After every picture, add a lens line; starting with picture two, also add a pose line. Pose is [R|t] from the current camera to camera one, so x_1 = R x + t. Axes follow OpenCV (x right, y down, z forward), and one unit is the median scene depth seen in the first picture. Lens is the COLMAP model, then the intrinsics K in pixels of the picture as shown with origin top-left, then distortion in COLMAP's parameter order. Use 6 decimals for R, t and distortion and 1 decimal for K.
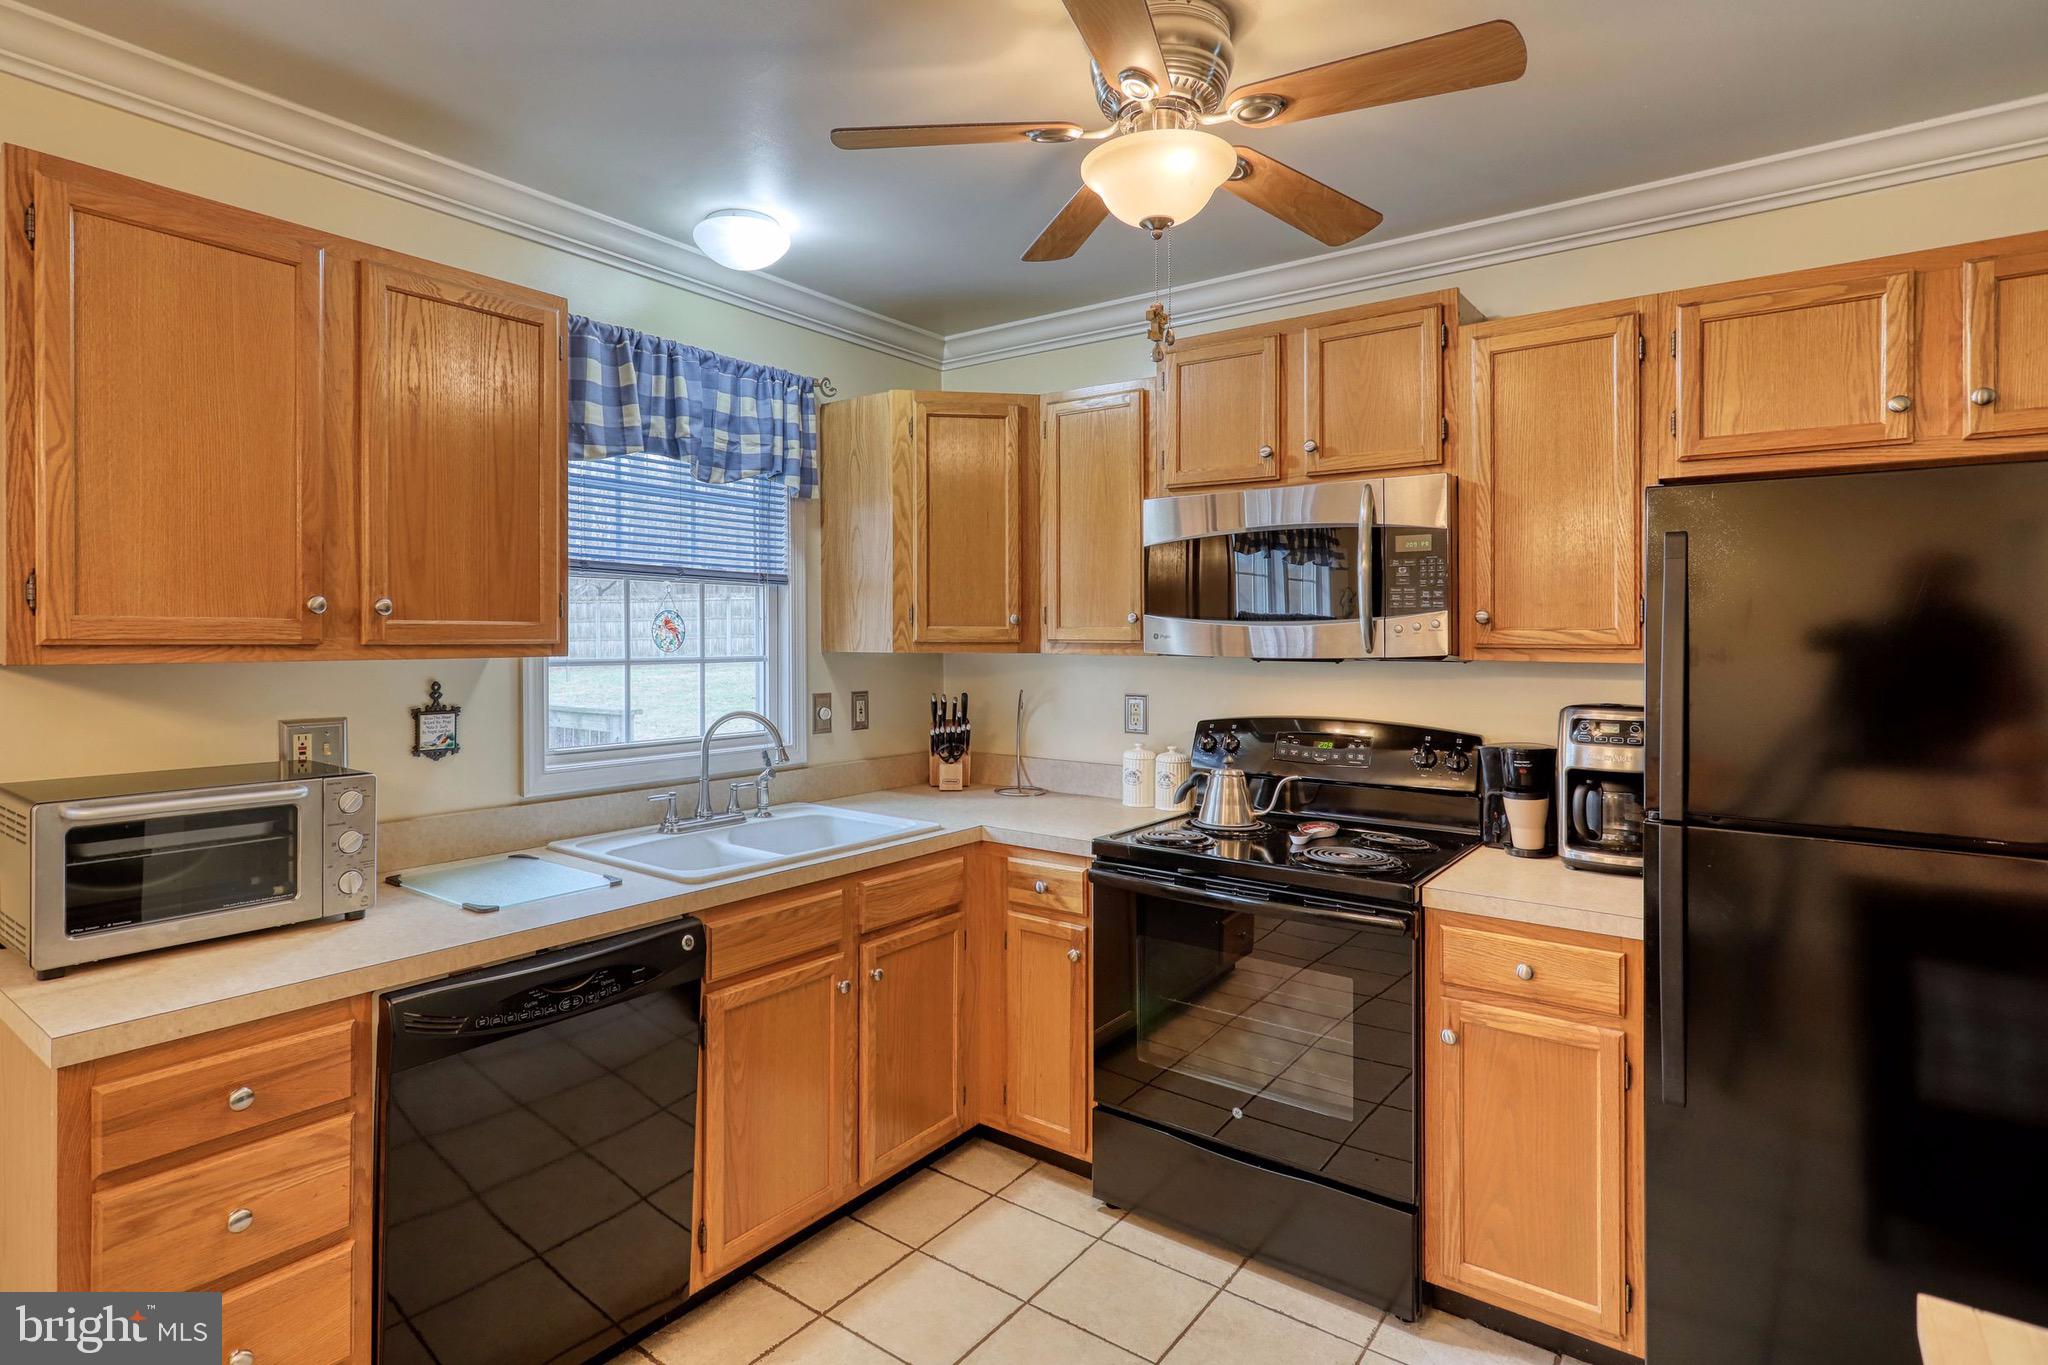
lens RADIAL K [[1069.3, 0, 942.2], [0, 1069.3, 642.9], [0, 0, 1]] dist [0.001839, 0.002139]
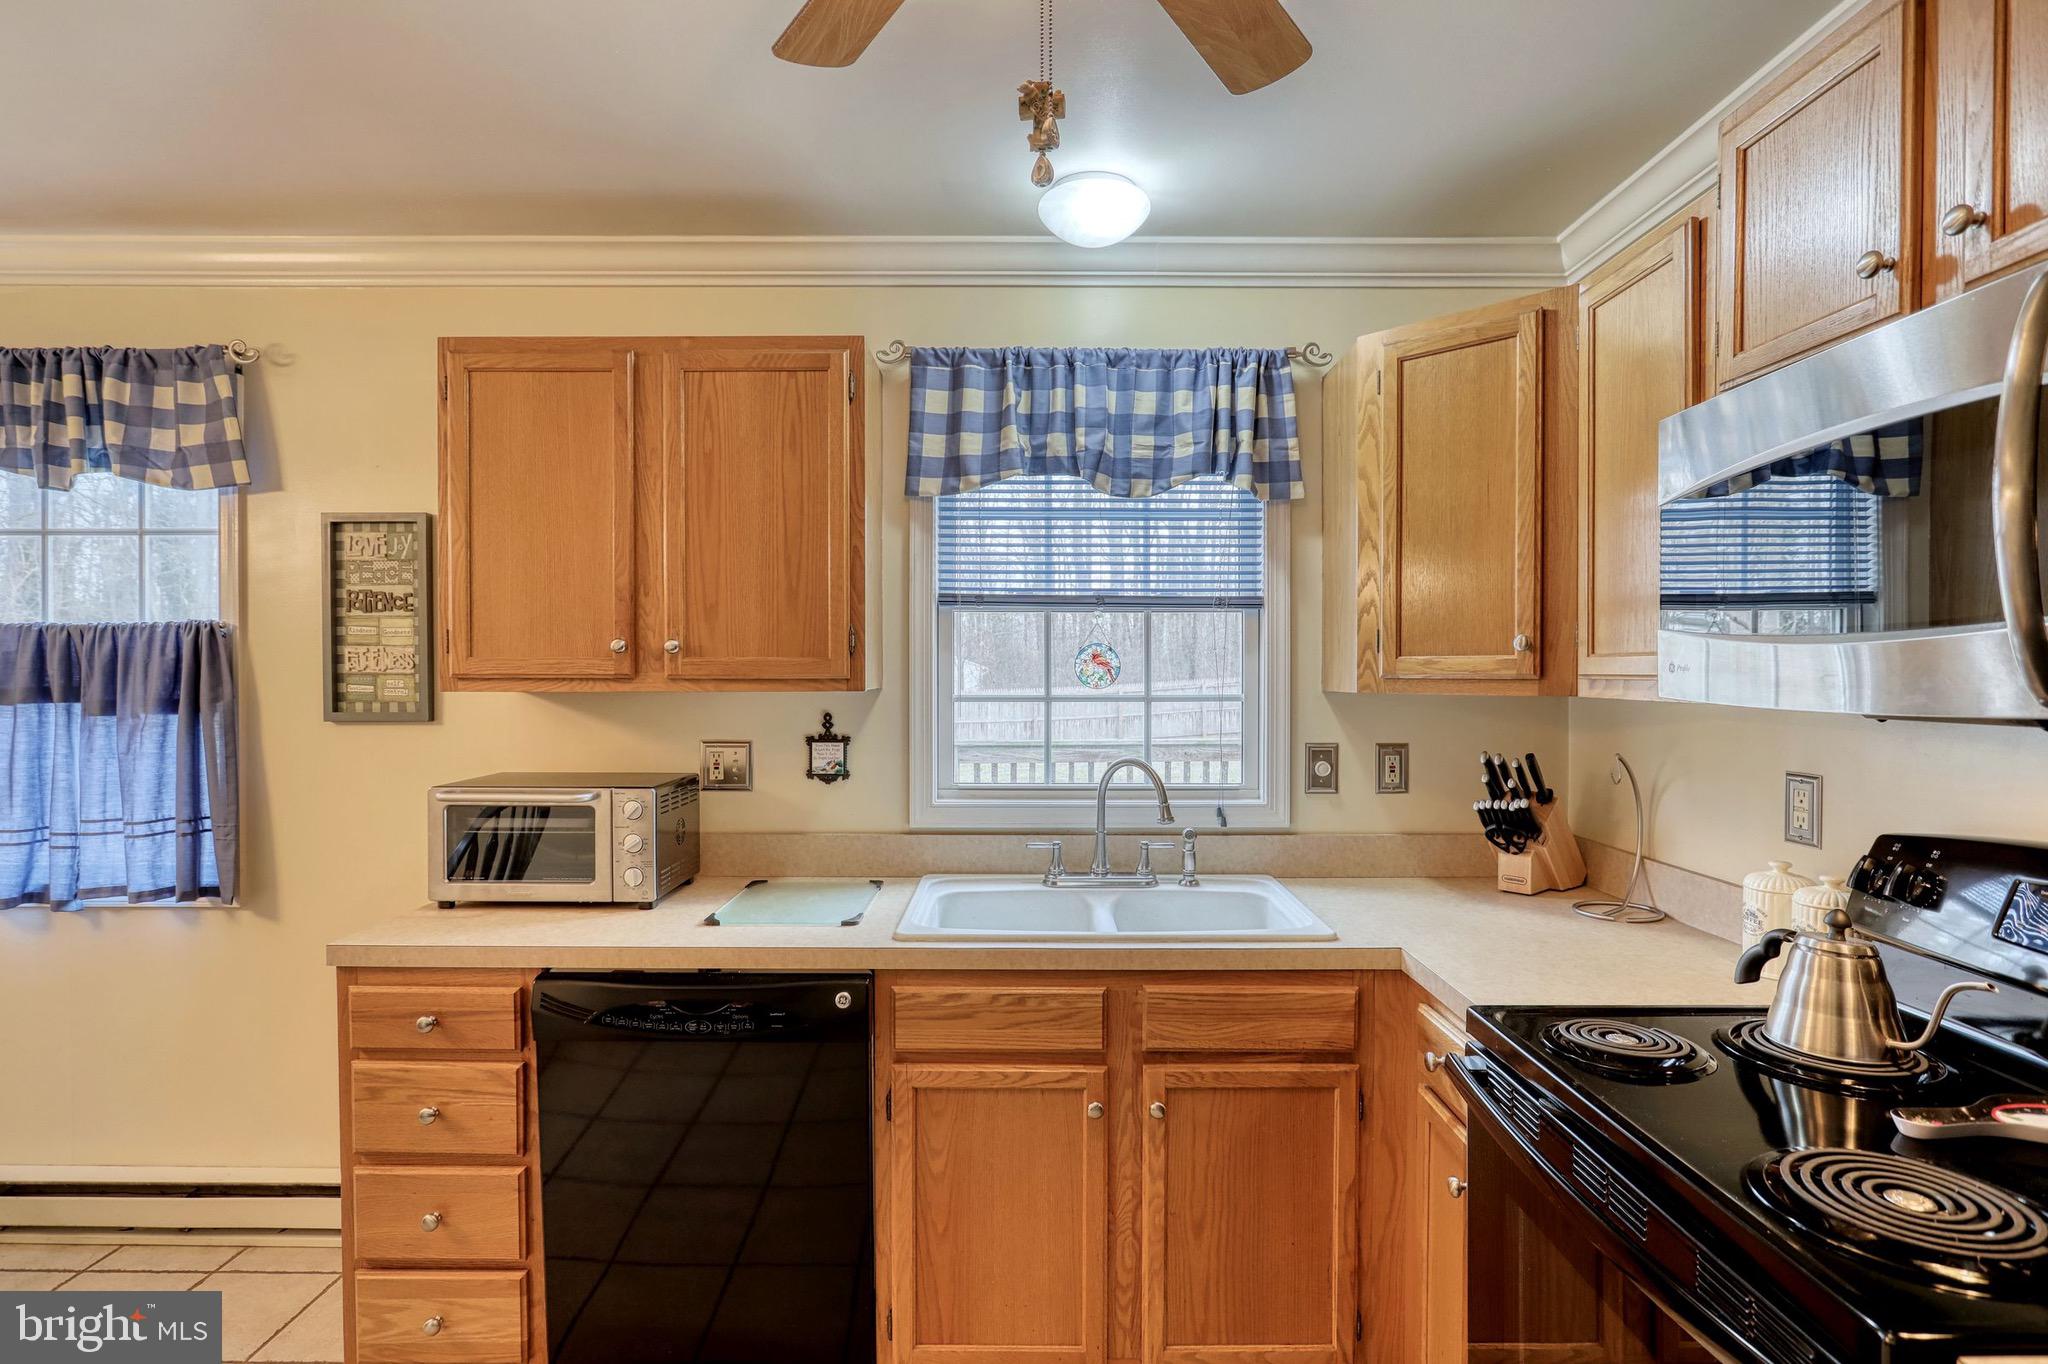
lens RADIAL K [[1021.4, 0, 1025.1], [0, 1021.4, 692.3], [0, 0, 1]] dist [-0.012415, 0.004258]
pose [[0.620380, 0.011824, -0.784213, 0.427662], [-0.003647, 0.999919, 0.012192, 0.001244], [0.784293, -0.004704, 0.620373, 0.446790]]
